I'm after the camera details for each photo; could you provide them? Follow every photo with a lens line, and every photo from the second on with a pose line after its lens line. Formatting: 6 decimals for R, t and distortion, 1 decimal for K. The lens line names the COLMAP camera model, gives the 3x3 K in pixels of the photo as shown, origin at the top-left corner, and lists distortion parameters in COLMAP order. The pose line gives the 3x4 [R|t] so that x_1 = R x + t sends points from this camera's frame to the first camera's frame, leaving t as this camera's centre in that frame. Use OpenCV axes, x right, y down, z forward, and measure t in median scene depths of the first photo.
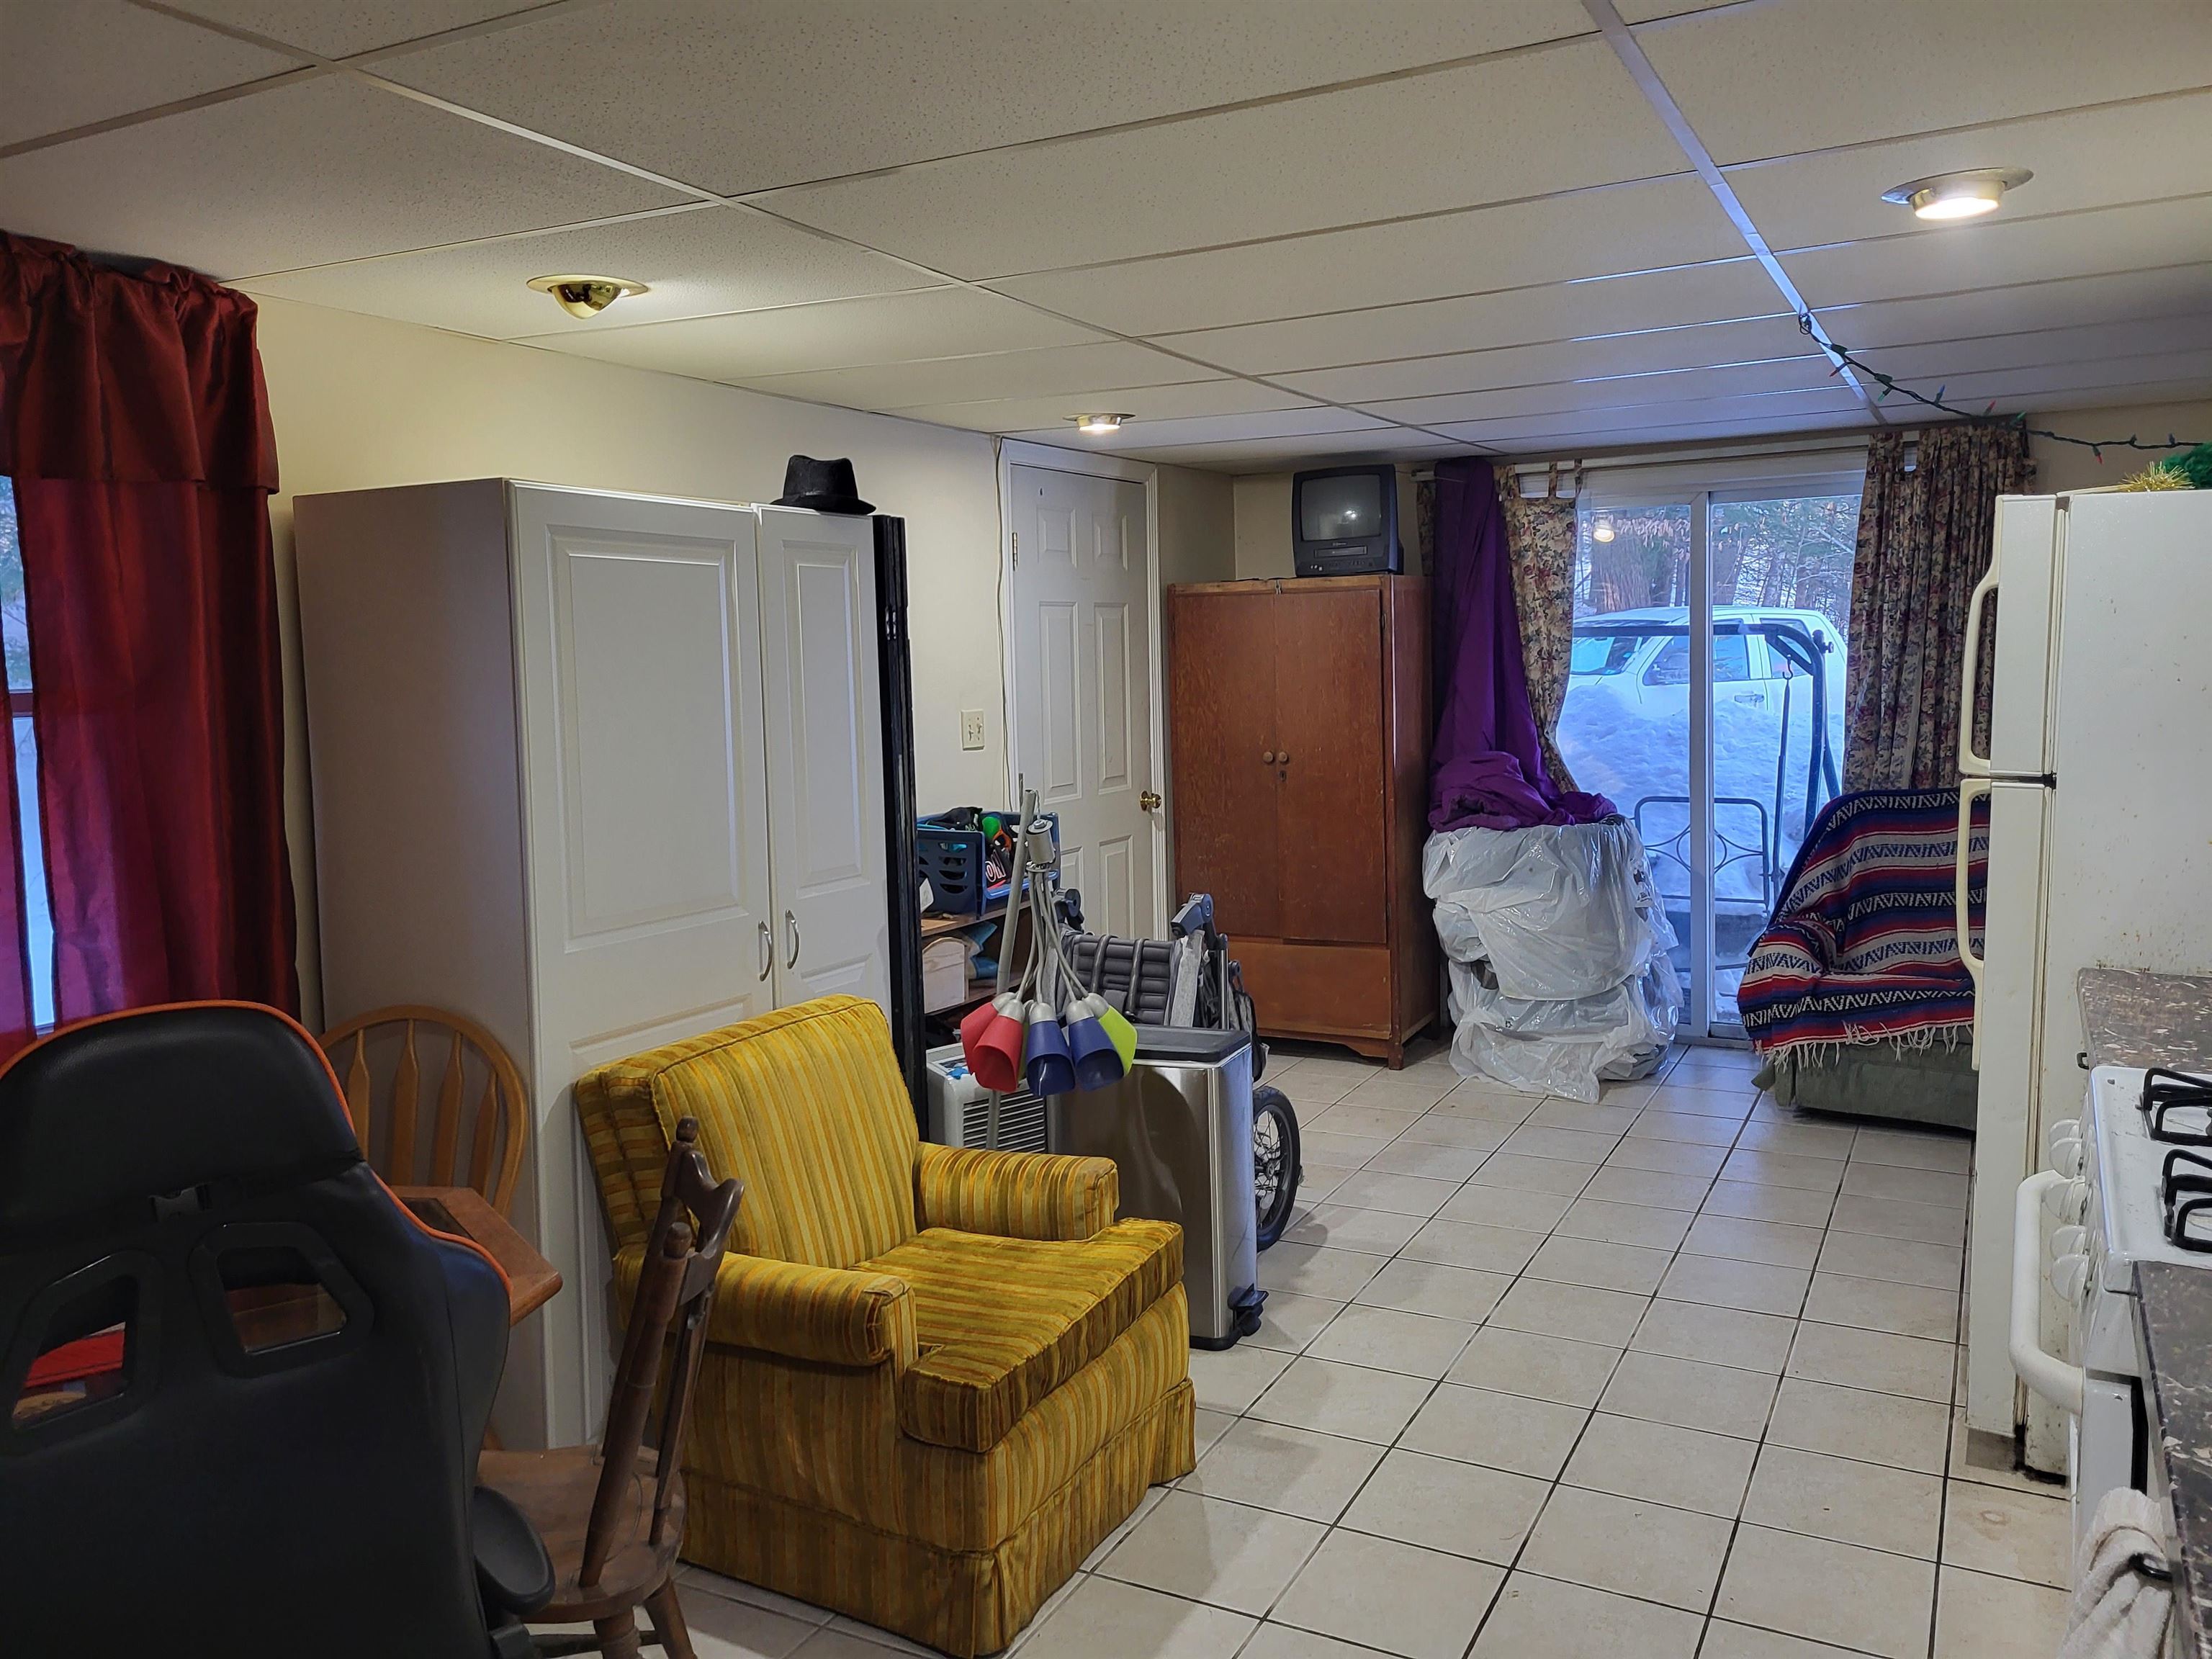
lens RADIAL K [[1694.6, 0, 1106.0], [0, 1694.6, 829.5], [0, 0, 1]] dist [0.011632, 0.006014]
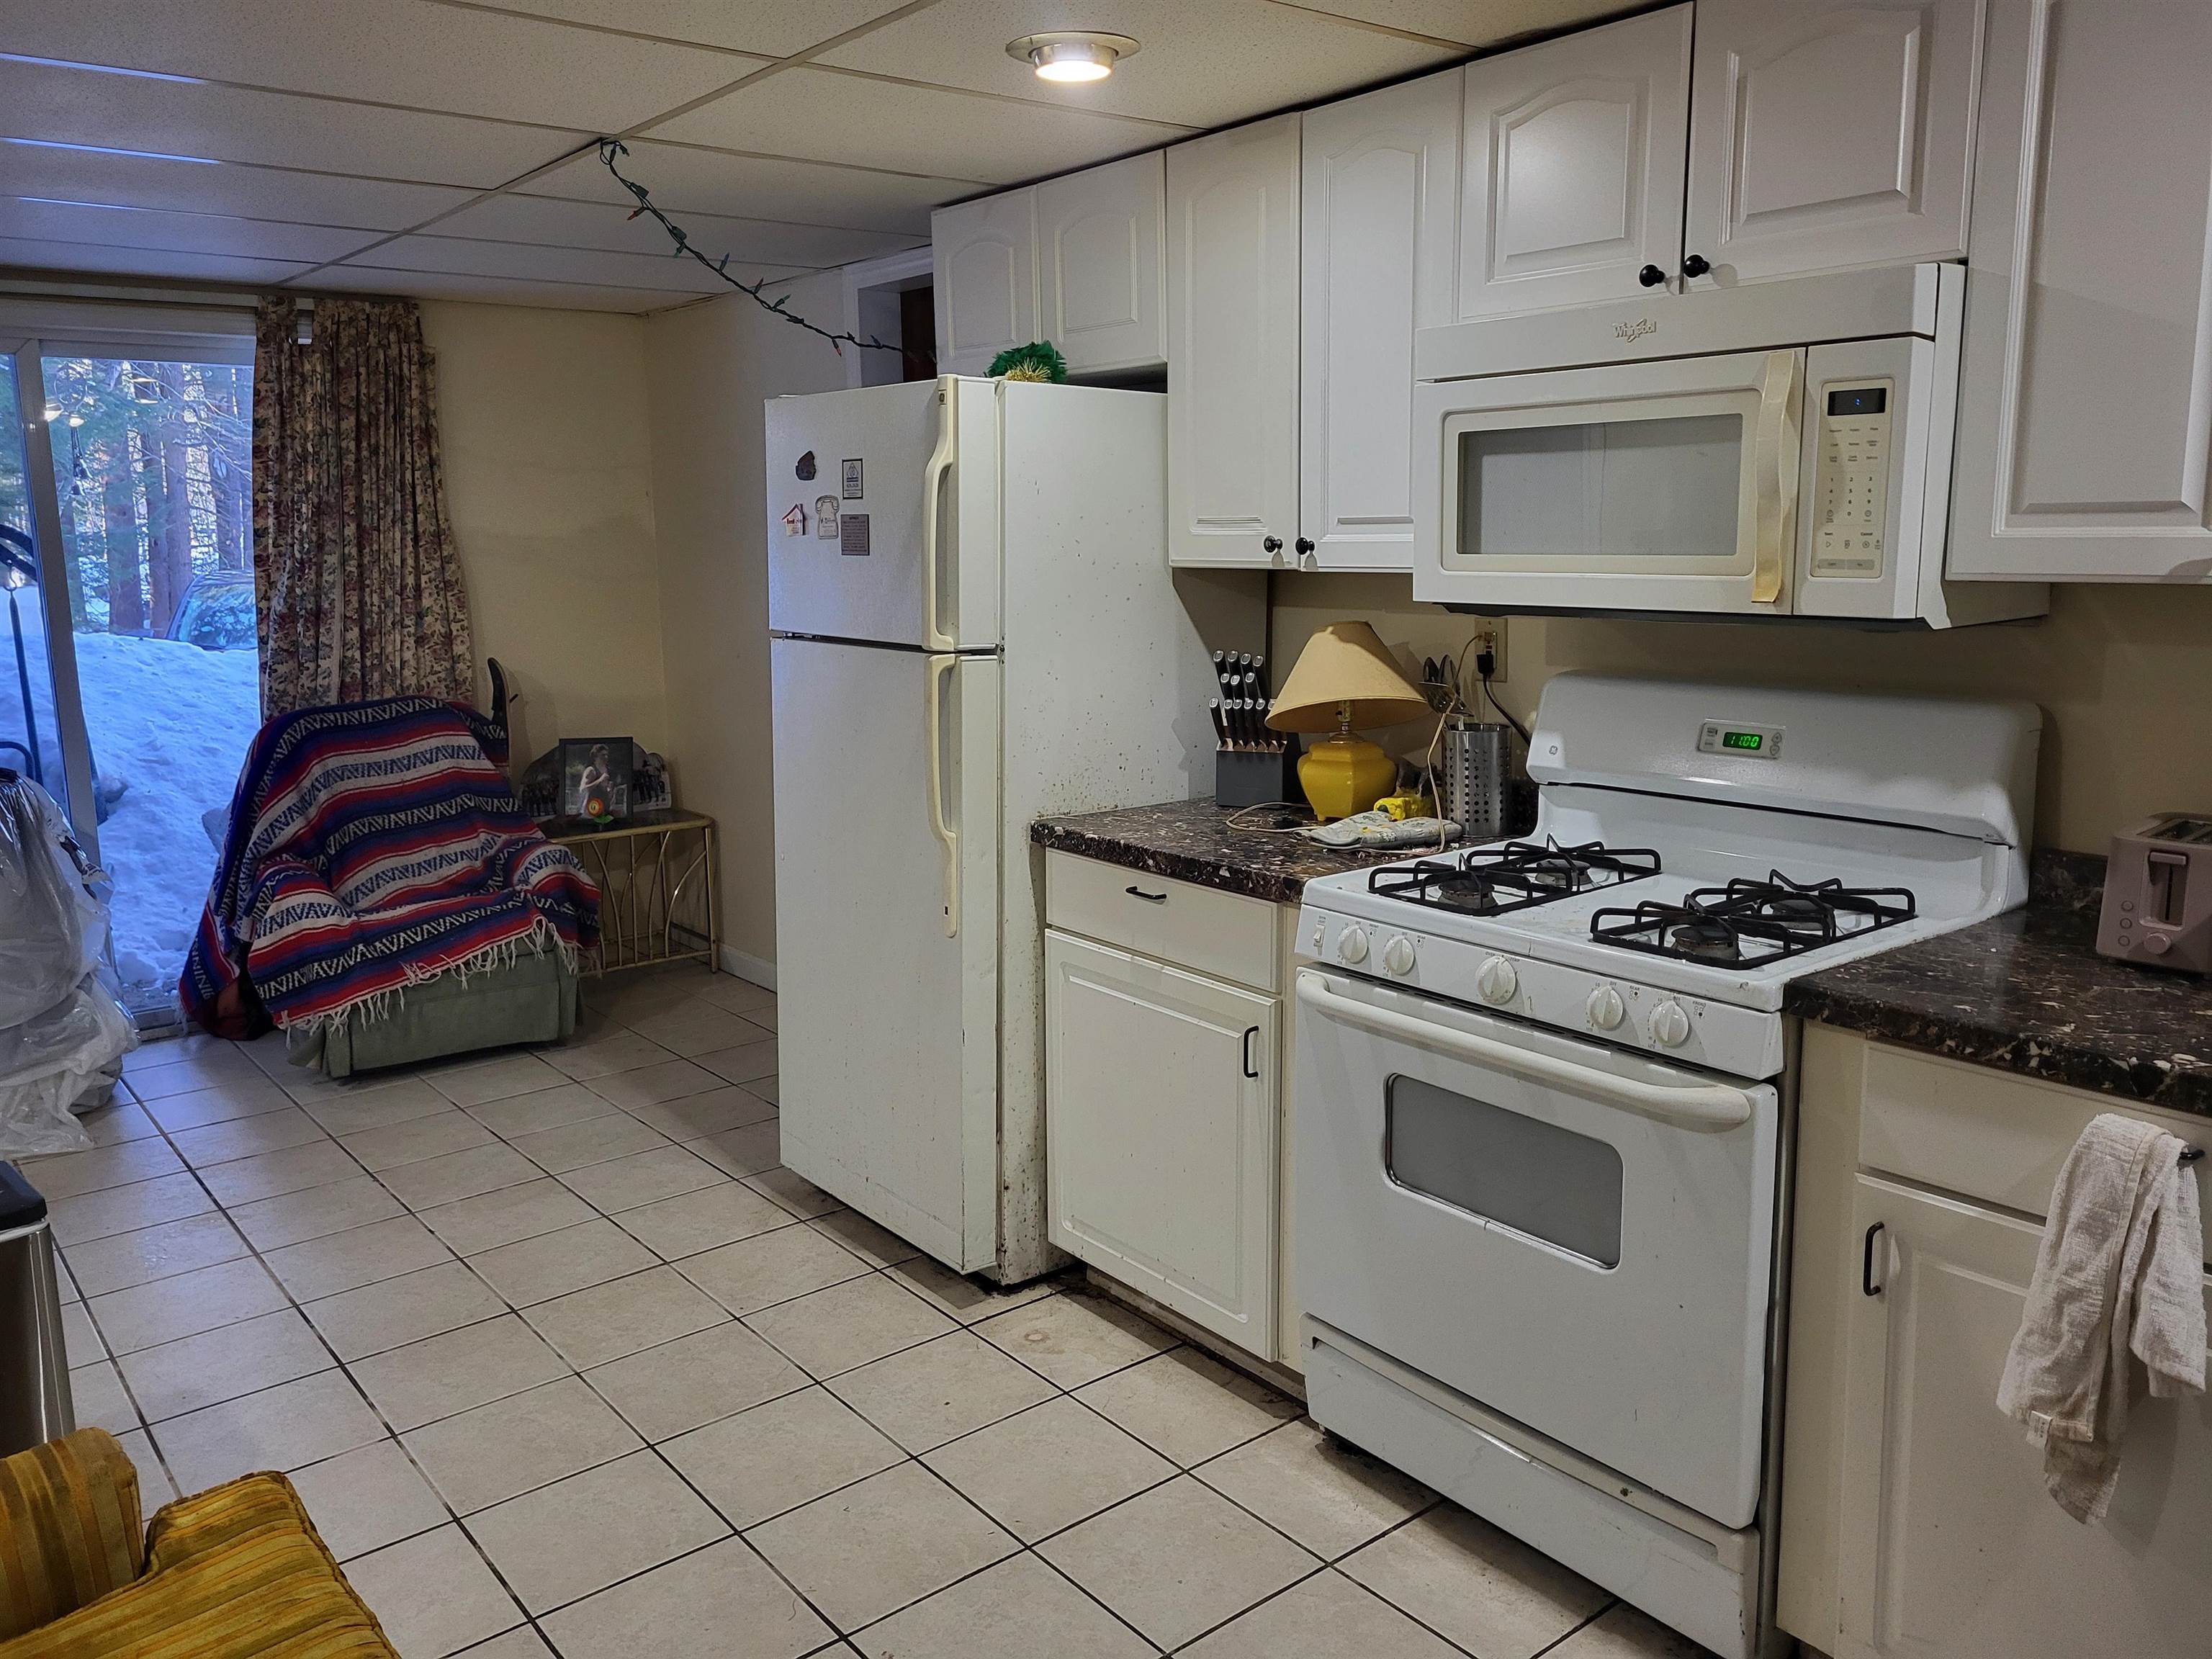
lens RADIAL K [[1694.6, 0, 1106.0], [0, 1694.6, 829.5], [0, 0, 1]] dist [0.011632, 0.006014]
pose [[0.364919, -0.142852, 0.920015, -0.226171], [0.105550, 0.988136, 0.111563, -0.015742], [-0.925037, 0.056396, 0.375668, 0.294133]]
